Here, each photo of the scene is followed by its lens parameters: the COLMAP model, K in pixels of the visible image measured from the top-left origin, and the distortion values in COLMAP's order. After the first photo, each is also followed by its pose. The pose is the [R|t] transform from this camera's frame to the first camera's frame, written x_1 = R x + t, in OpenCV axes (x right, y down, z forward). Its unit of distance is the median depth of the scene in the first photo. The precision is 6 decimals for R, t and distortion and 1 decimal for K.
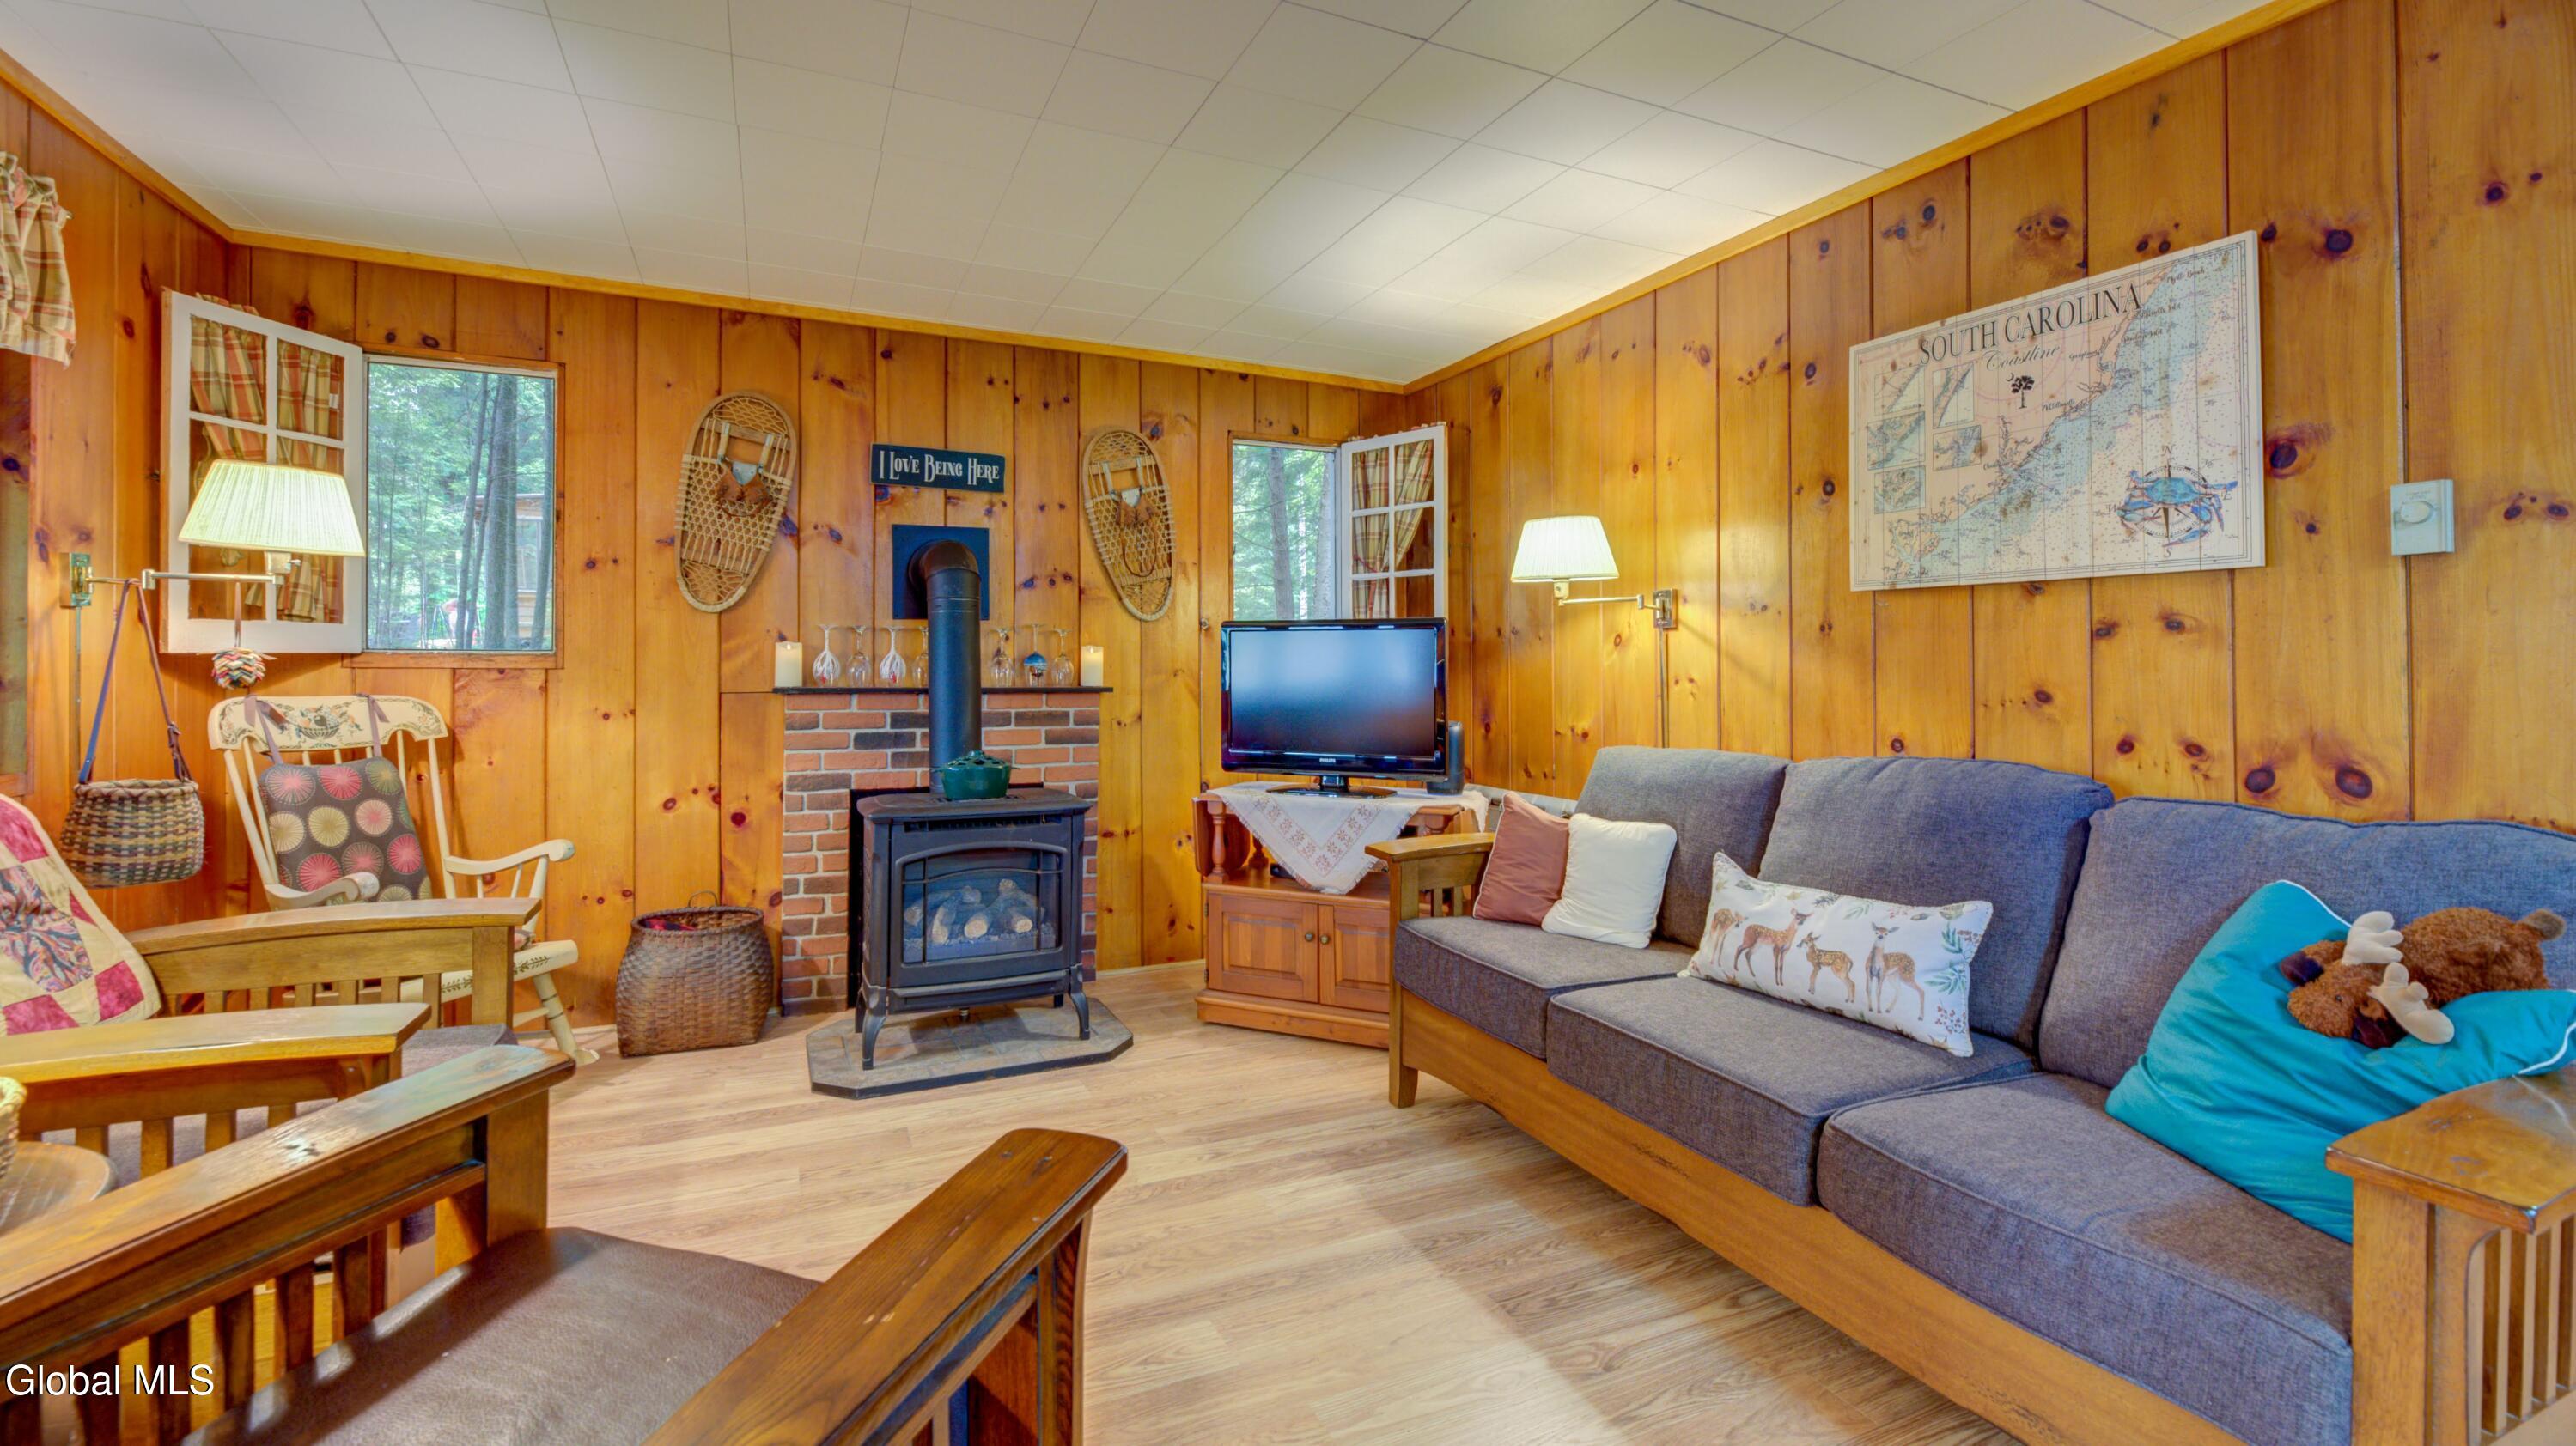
lens RADIAL K [[1082.6, 0, 1260.4], [0, 1082.6, 657.2], [0, 0, 1]] dist [-0.001707, -0.000386]
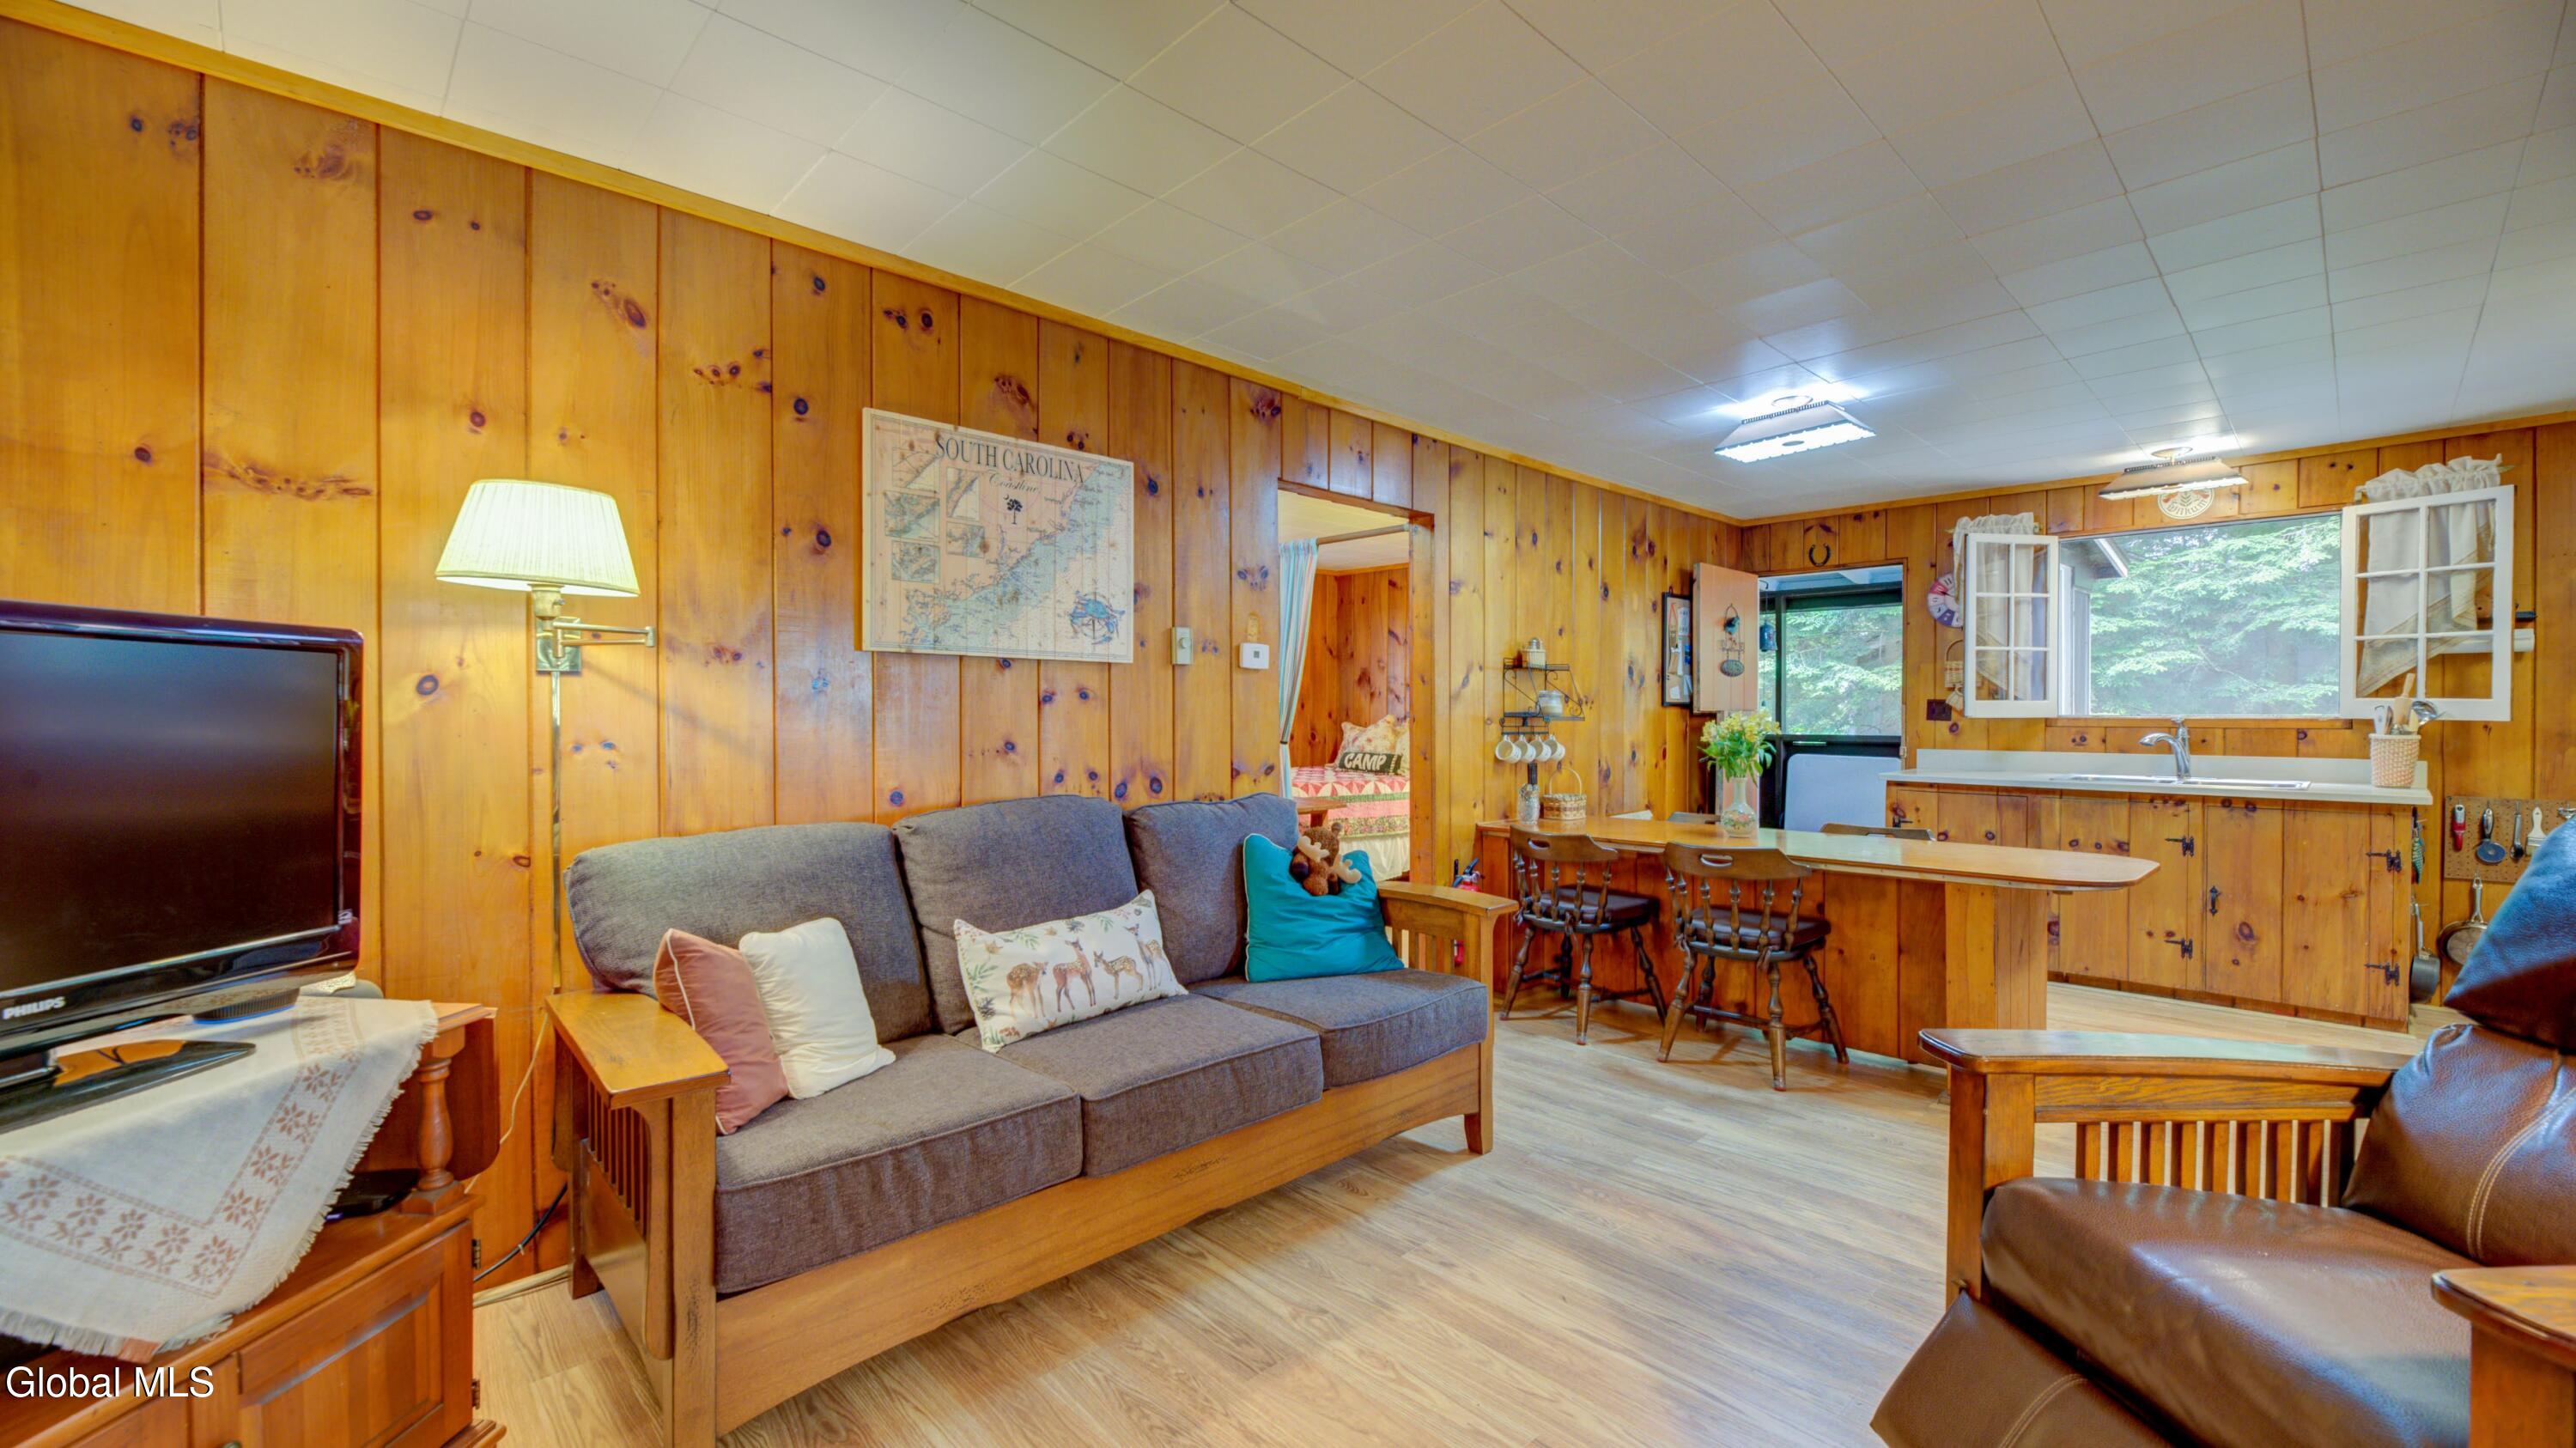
lens RADIAL K [[1052.4, 0, 1288.0], [0, 1052.4, 724.0], [0, 0, 1]] dist [-0.002736, -0.000343]
pose [[-0.340763, -0.008313, 0.940112, -0.409970], [-0.005949, 0.999960, 0.006686, -0.000979], [-0.940130, -0.003314, -0.340799, 0.773915]]
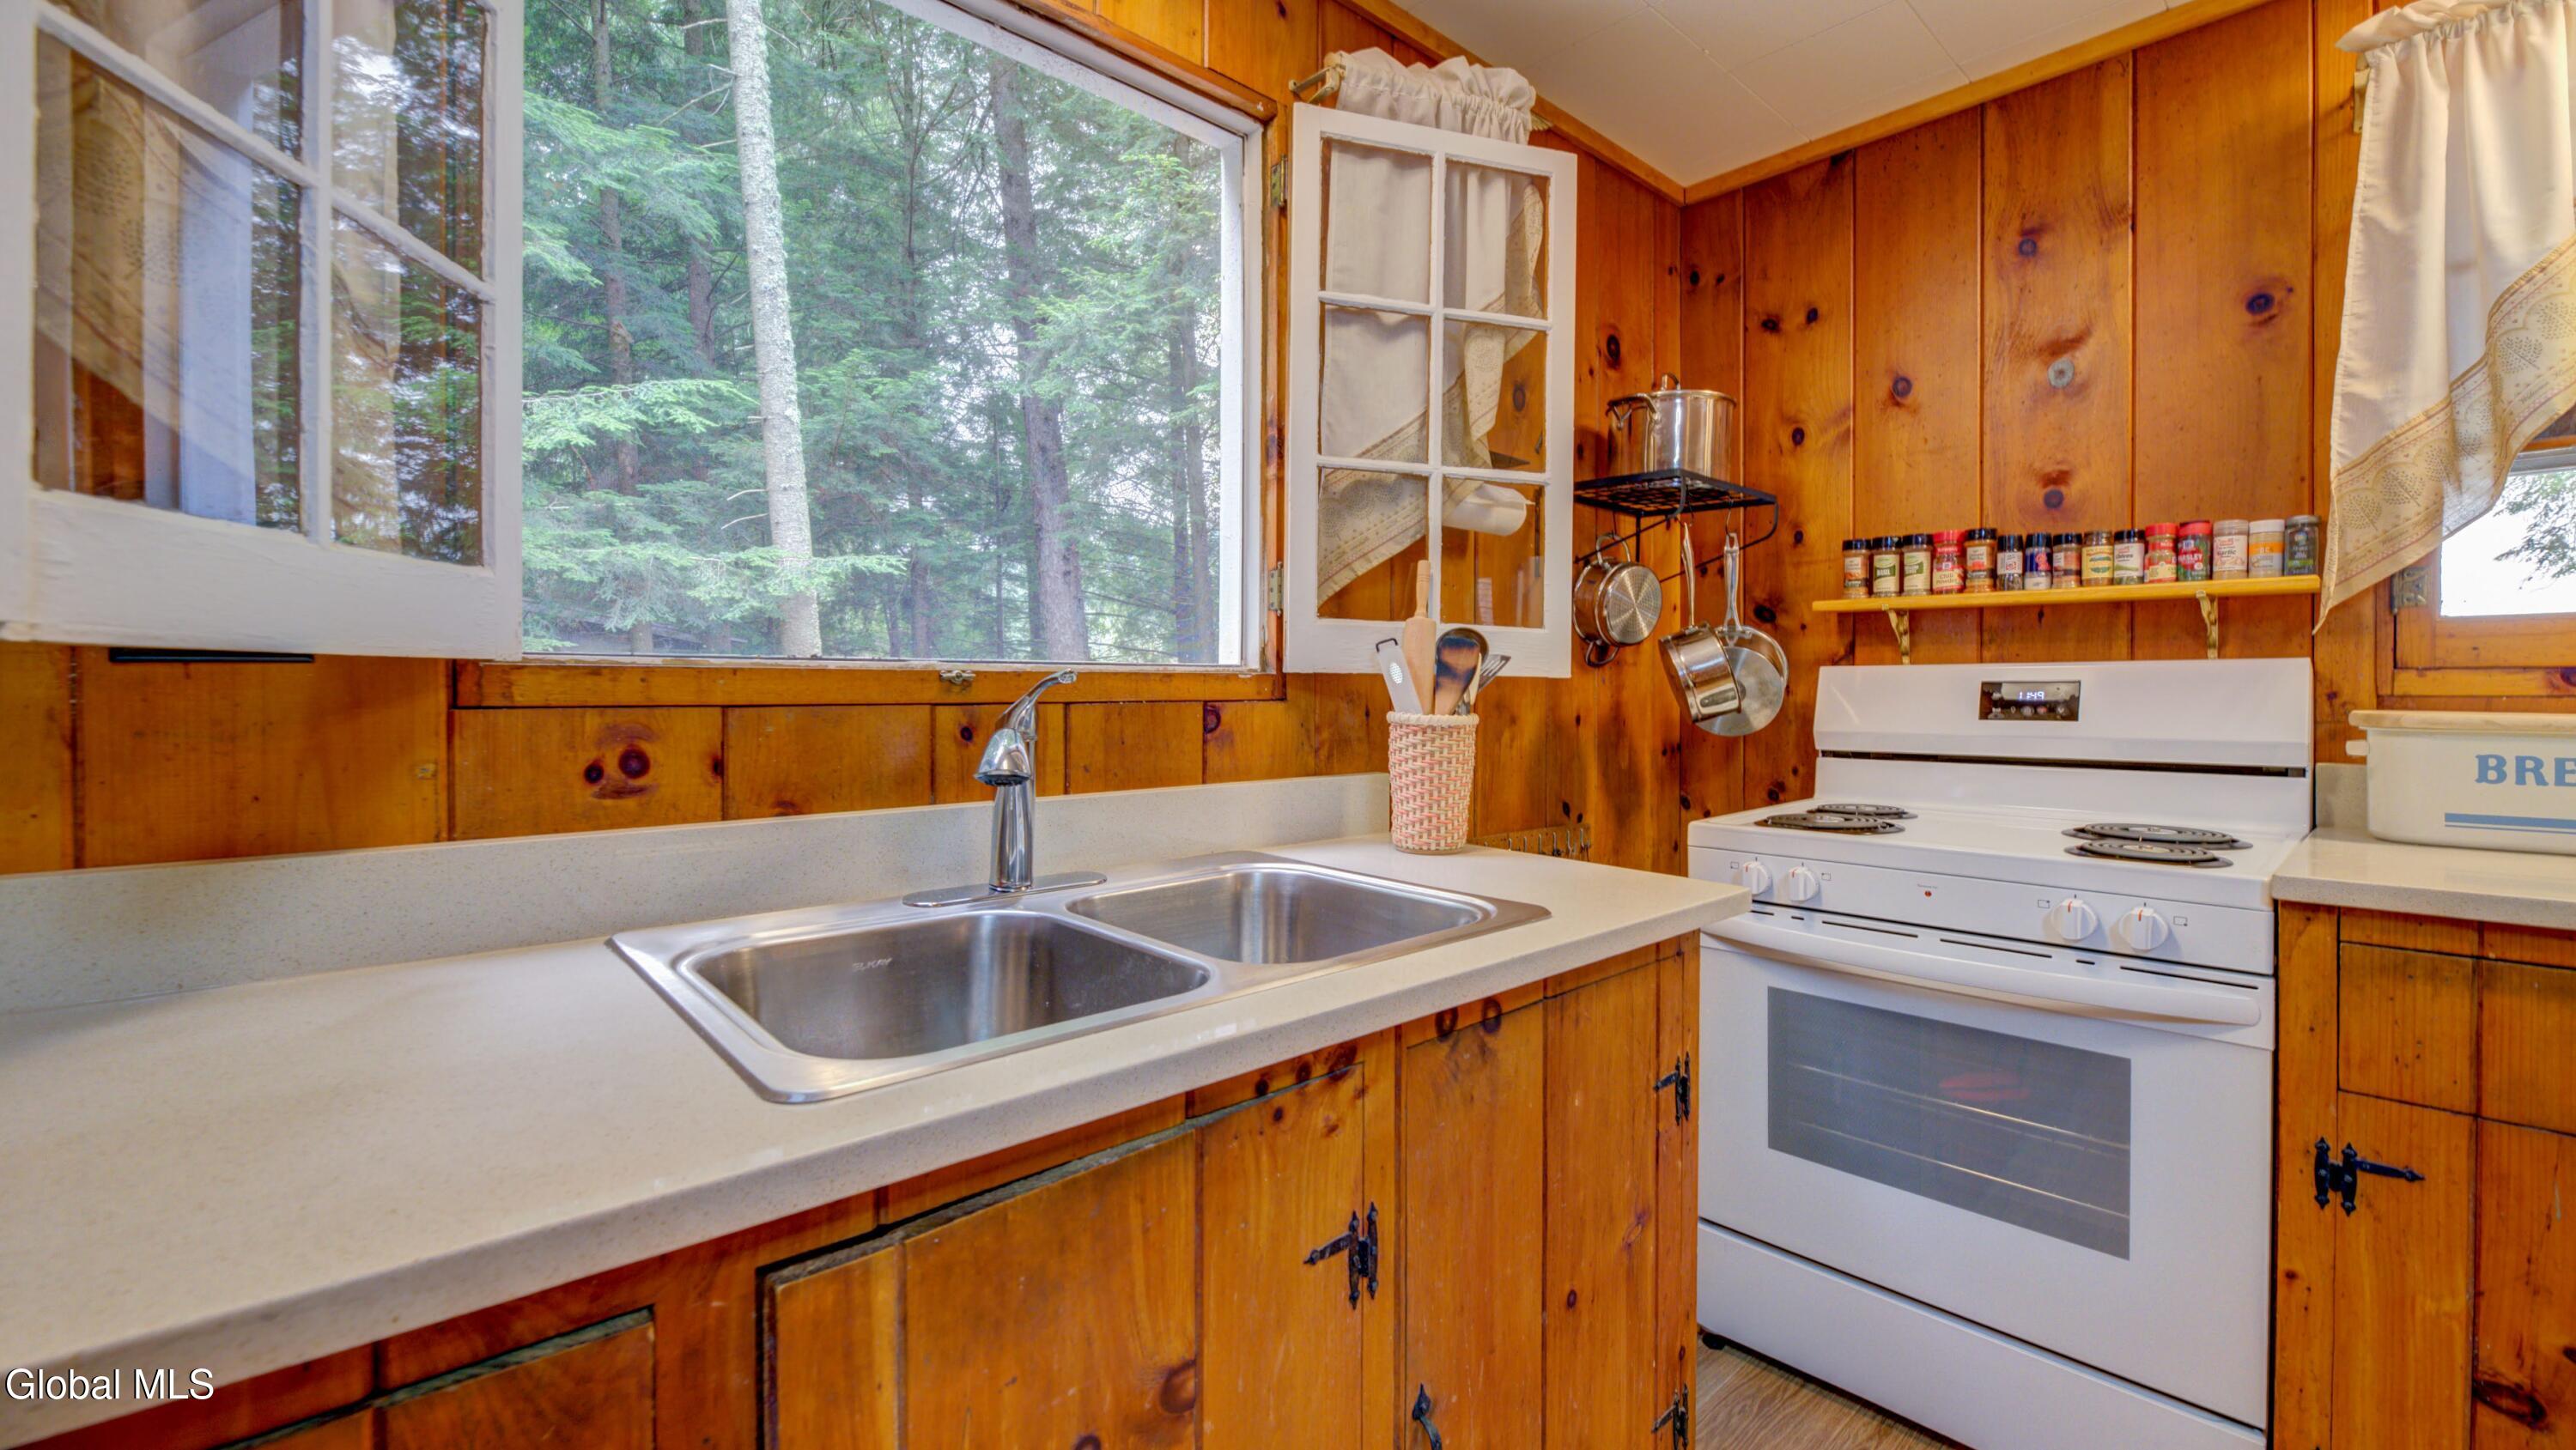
lens RADIAL K [[1050.1, 0, 1281.3], [0, 1050.1, 698.3], [0, 0, 1]] dist [-0.011127, -0.000362]
pose [[-0.953693, 0.003995, -0.300755, 0.553271], [0.003050, 0.999989, 0.003612, 0.003639], [0.300766, 0.002528, -0.953695, -0.484754]]
